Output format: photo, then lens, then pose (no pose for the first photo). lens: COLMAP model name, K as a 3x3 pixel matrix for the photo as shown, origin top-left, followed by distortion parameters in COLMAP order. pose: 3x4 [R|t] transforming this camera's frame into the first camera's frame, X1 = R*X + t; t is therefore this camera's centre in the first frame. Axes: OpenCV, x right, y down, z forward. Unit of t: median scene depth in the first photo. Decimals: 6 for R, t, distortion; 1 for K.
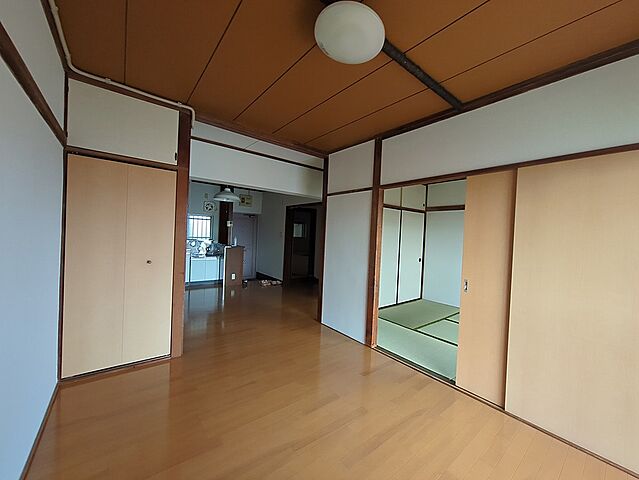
lens RADIAL K [[251.7, 0, 322.3], [0, 251.7, 239.2], [0, 0, 1]] dist [-0.003420, 0.001347]
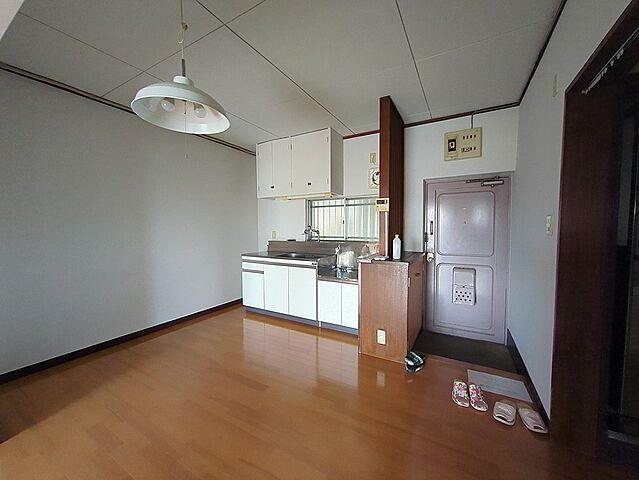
lens RADIAL K [[251.7, 0, 317.6], [0, 251.7, 238.0], [0, 0, 1]] dist [-0.003420, 0.001347]
pose [[0.364568, -0.010529, -0.931117, -0.072983], [0.000303, 0.999937, -0.011188, -0.006302], [0.931177, 0.003797, 0.364548, 2.306927]]
